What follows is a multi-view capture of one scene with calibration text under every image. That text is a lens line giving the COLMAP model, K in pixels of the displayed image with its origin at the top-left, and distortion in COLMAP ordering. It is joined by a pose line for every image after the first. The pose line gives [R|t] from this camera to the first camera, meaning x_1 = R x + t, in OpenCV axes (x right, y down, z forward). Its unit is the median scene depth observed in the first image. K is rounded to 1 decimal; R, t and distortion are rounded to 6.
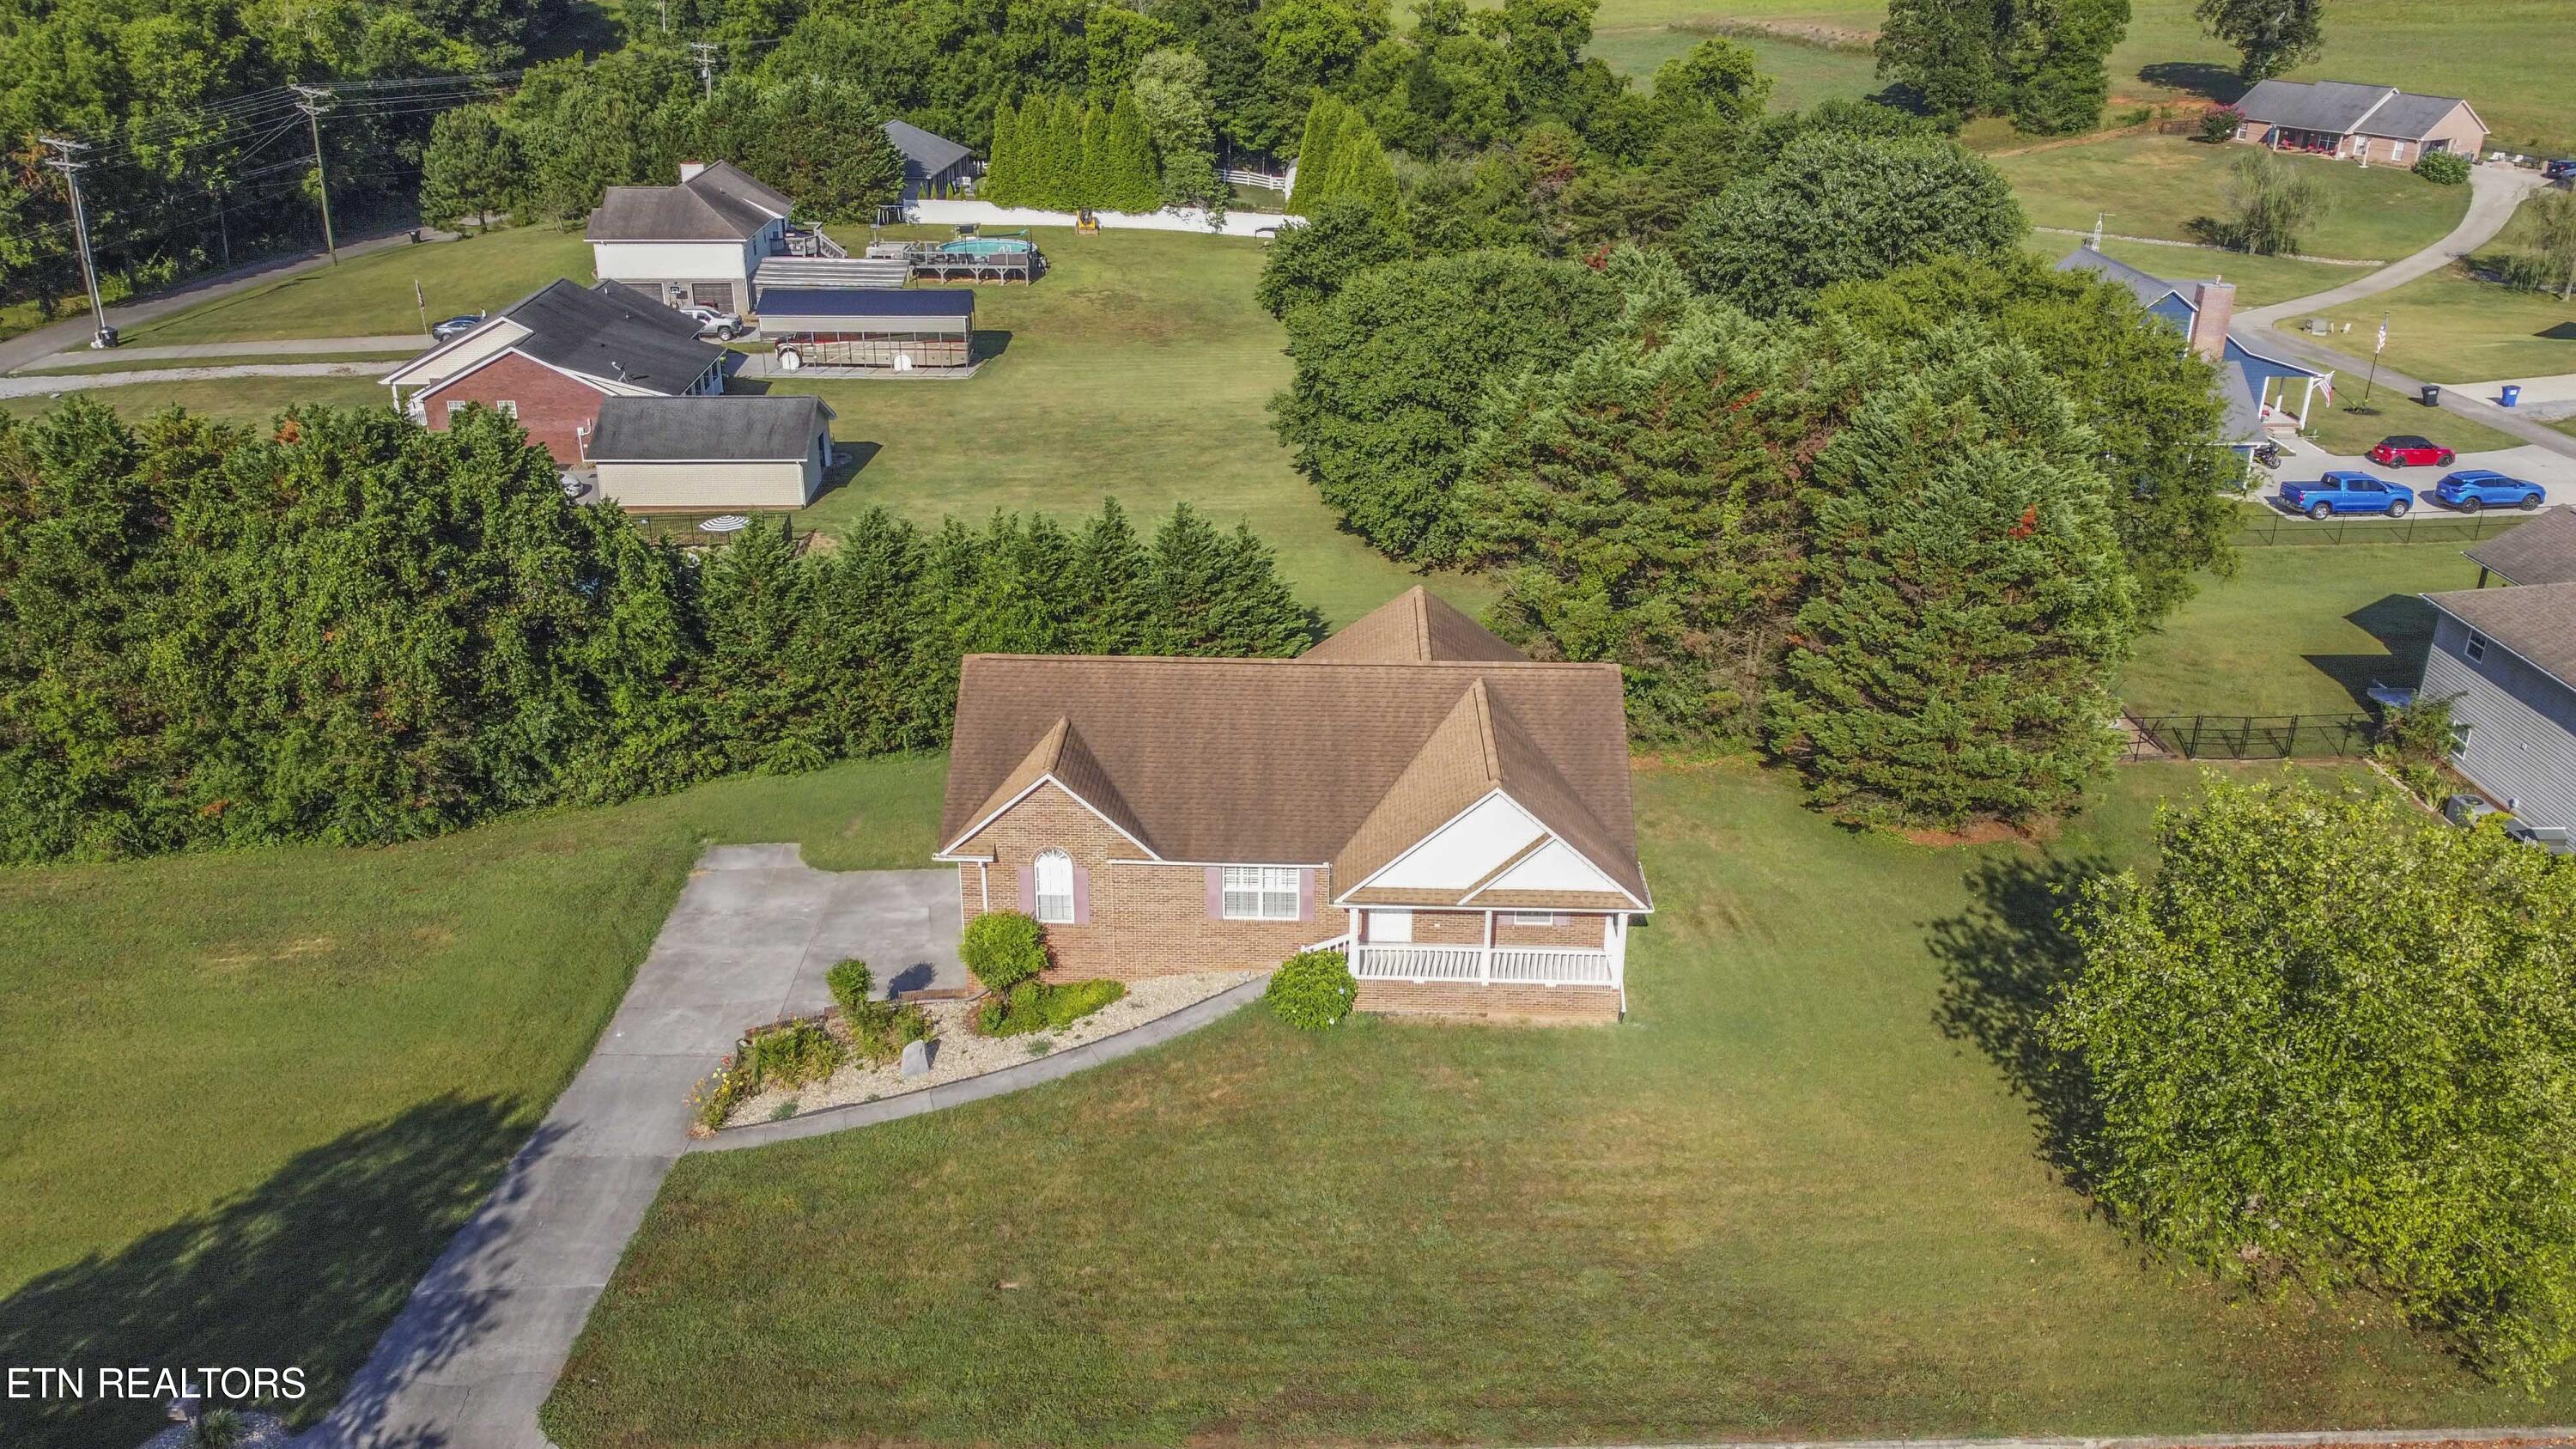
lens RADIAL K [[1955.5, 0, 1284.4], [0, 1955.5, 711.6], [0, 0, 1]] dist [0.003737, -0.002165]
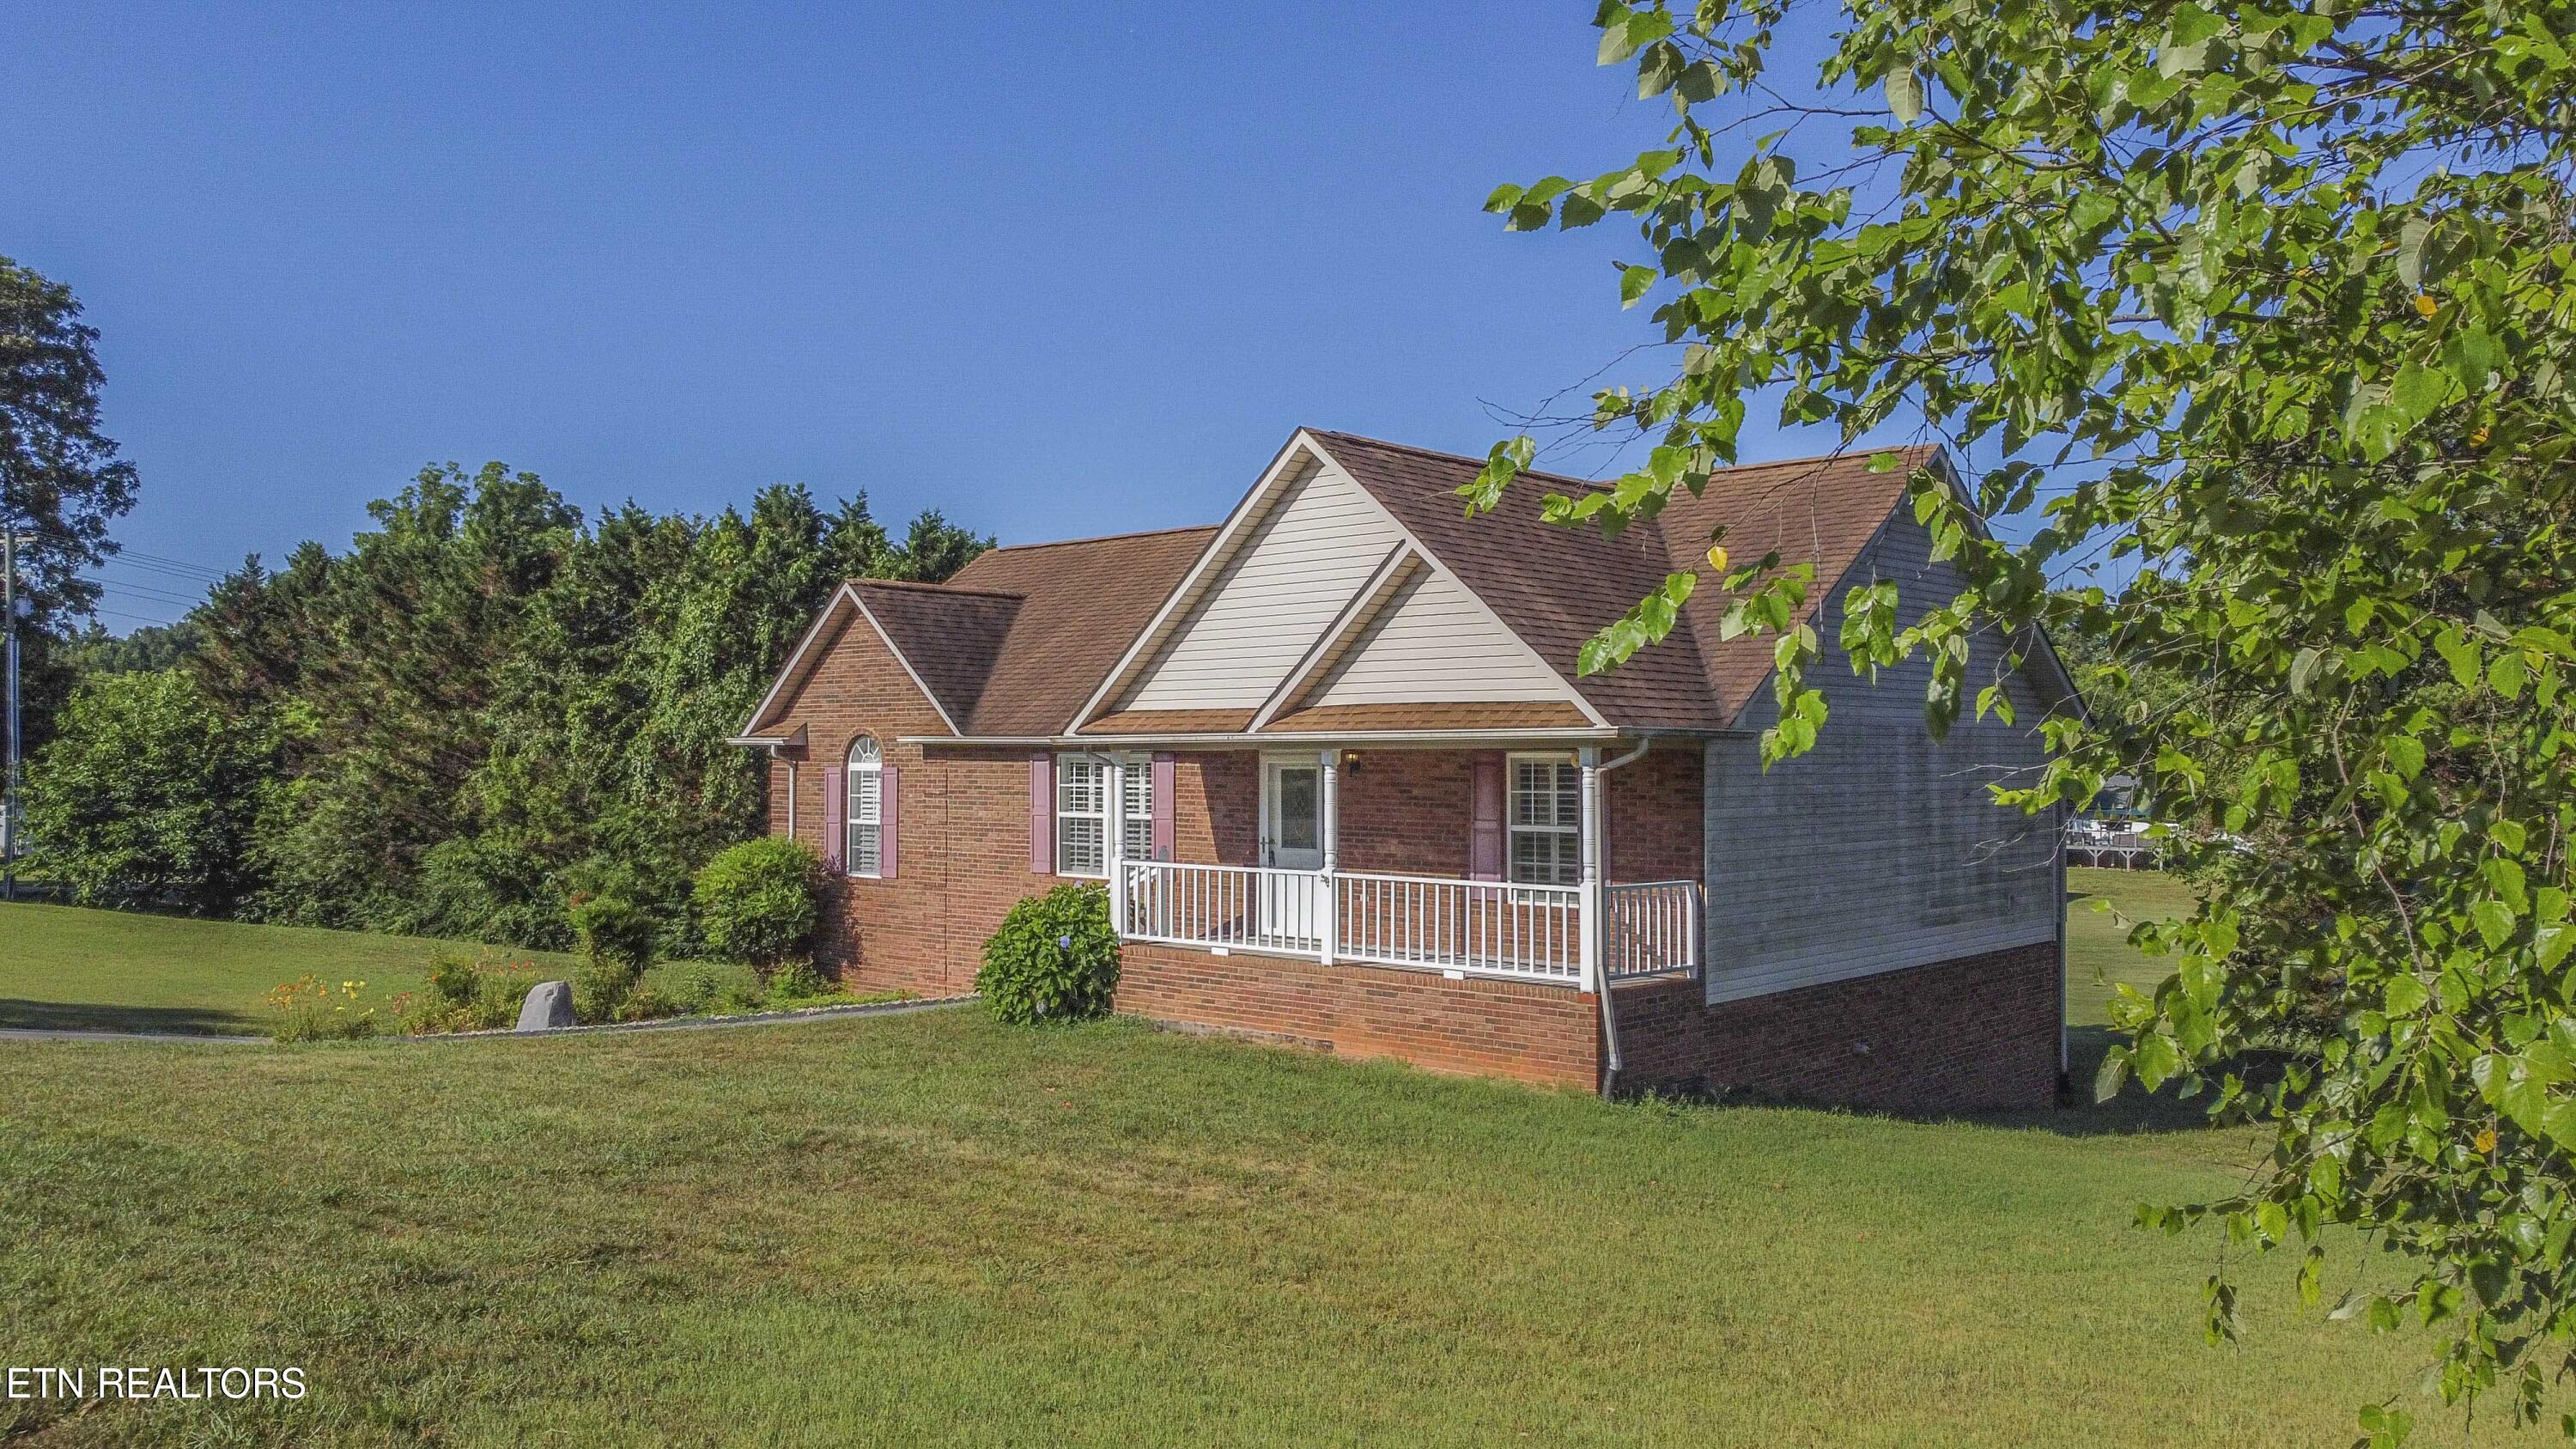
lens RADIAL K [[1955.5, 0, 1278.4], [0, 1955.5, 725.2], [0, 0, 1]] dist [0.003737, -0.002165]
pose [[0.755612, -0.019158, -0.654739, 0.288535], [-0.252993, 0.913469, -0.318699, 0.177539], [0.604189, 0.406457, 0.685382, 0.524680]]
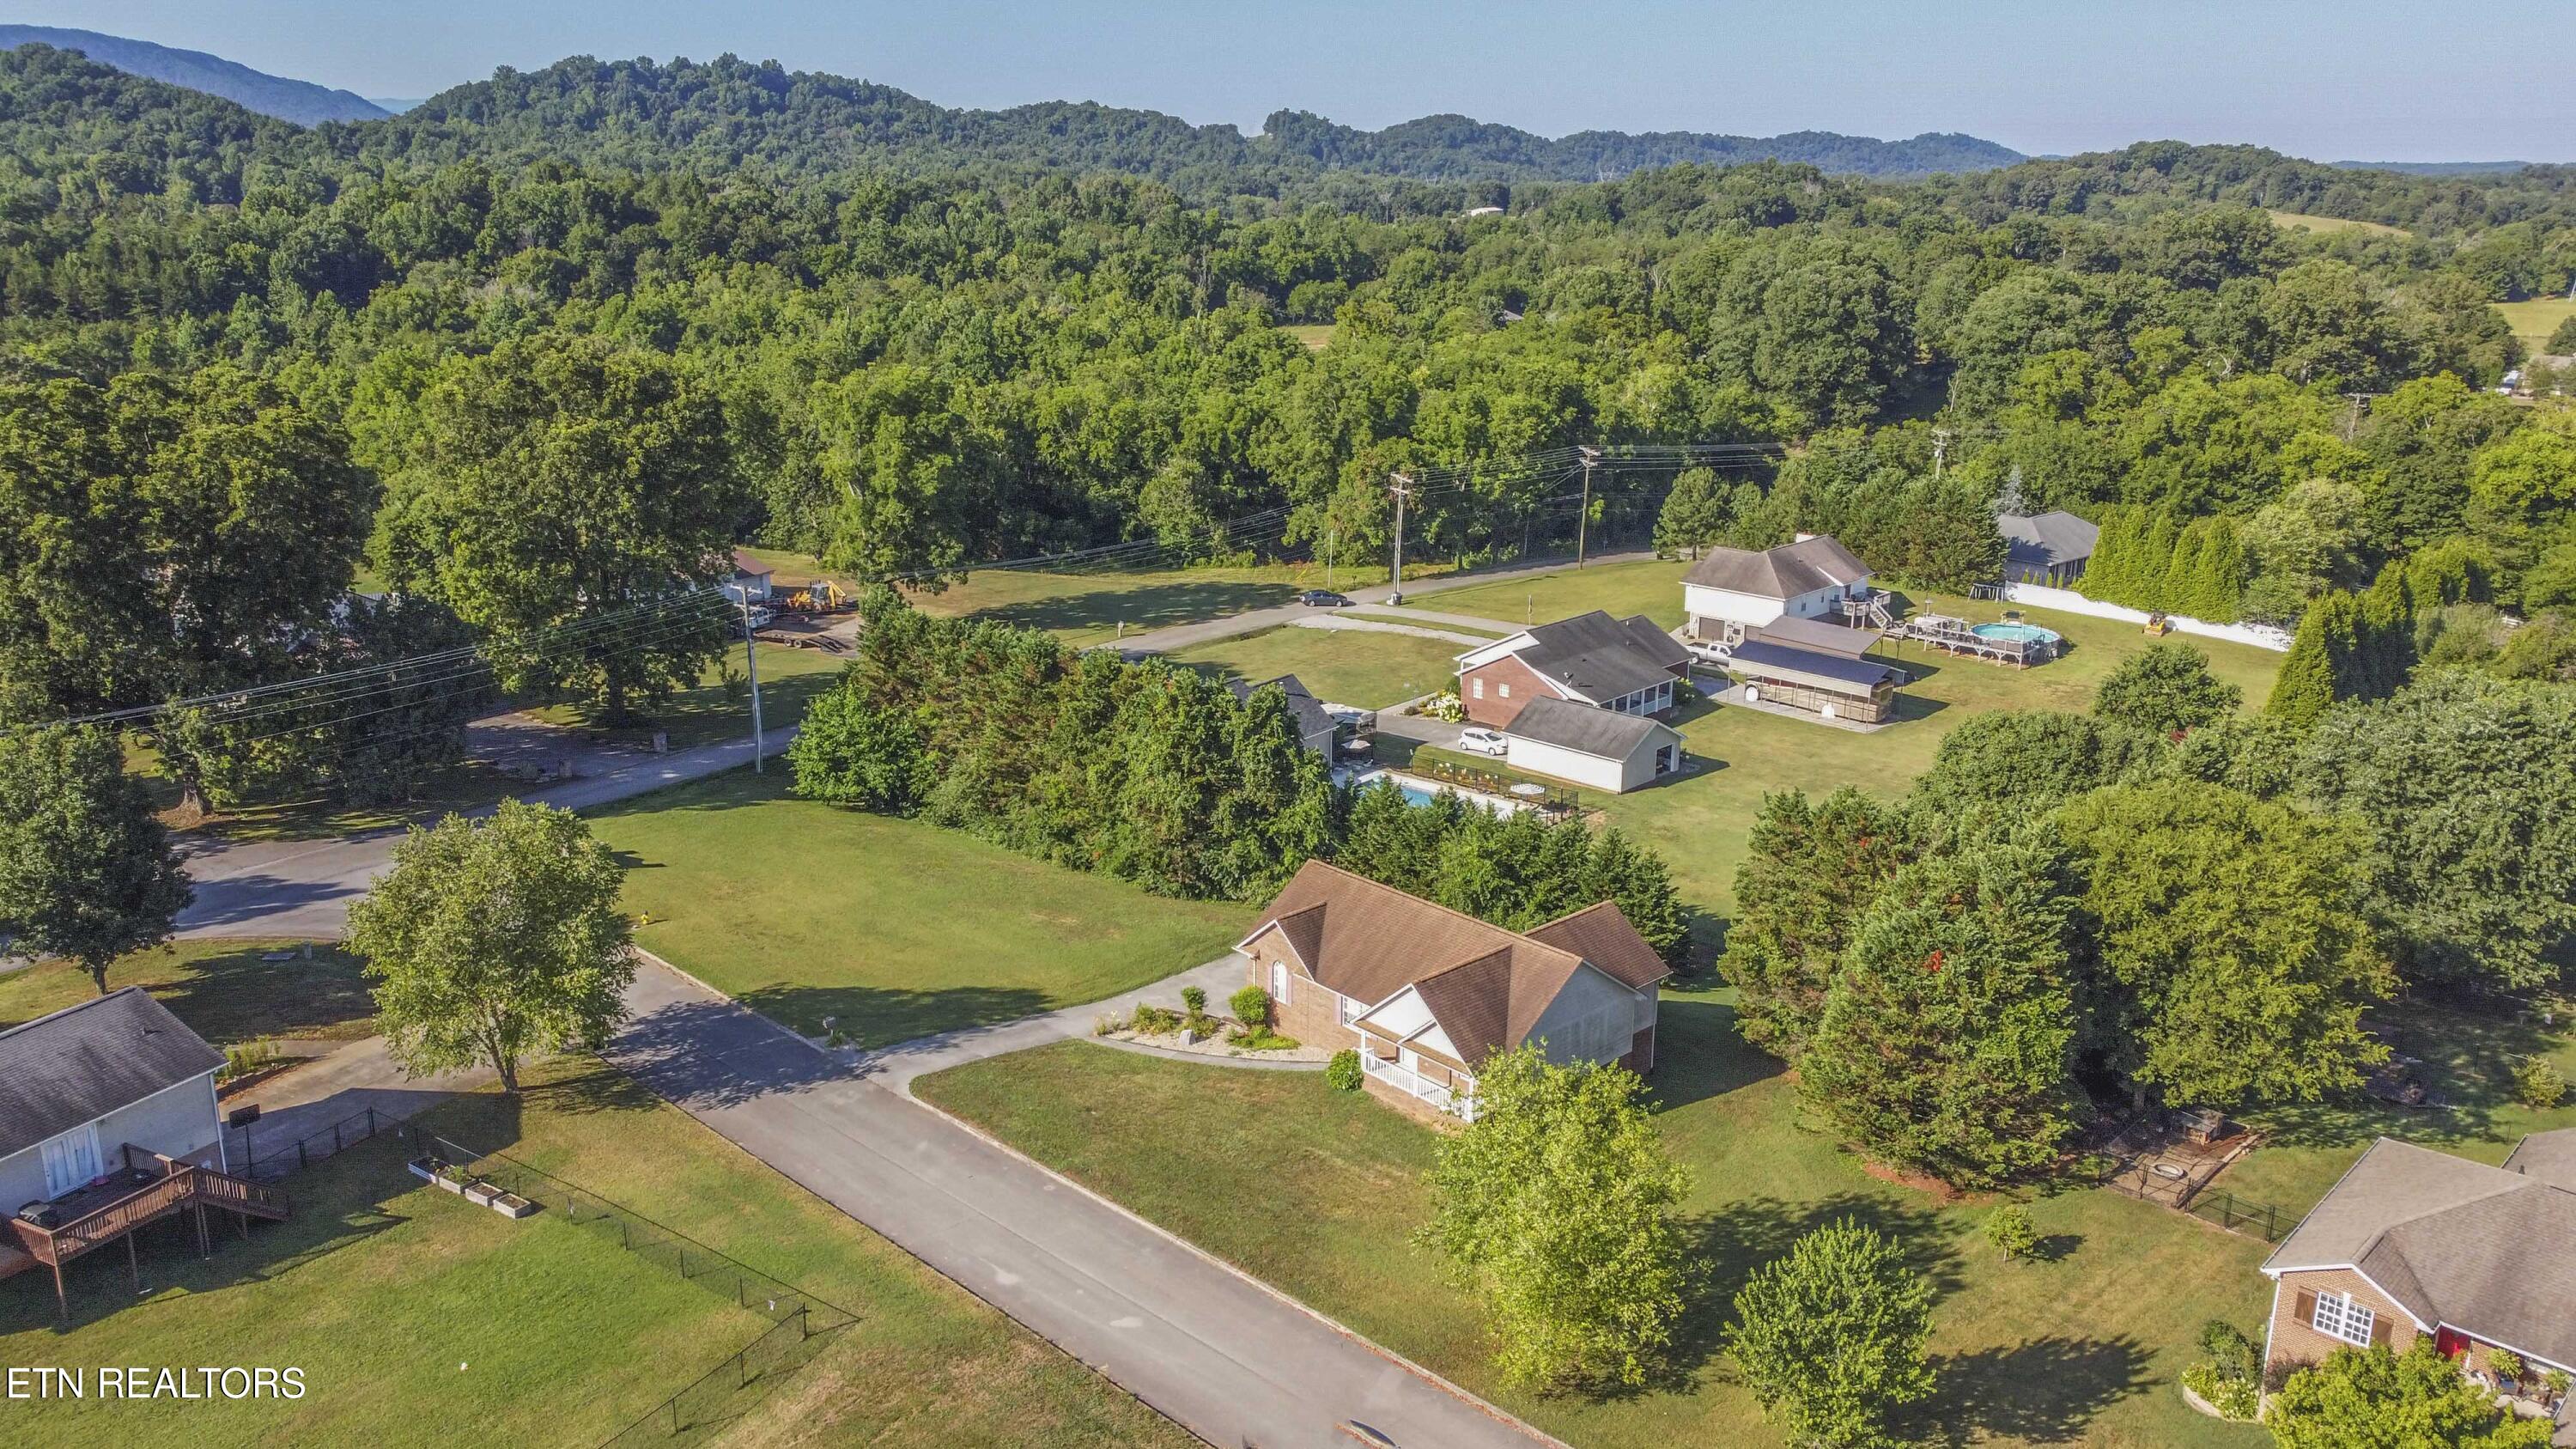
lens RADIAL K [[1955.5, 0, 1280.2], [0, 1955.5, 726.2], [0, 0, 1]] dist [0.003737, -0.002165]
pose [[0.699259, 0.194877, -0.687794, 0.916822], [-0.283590, 0.958801, -0.016653, -0.094157], [0.656212, 0.206696, 0.725715, -0.353949]]
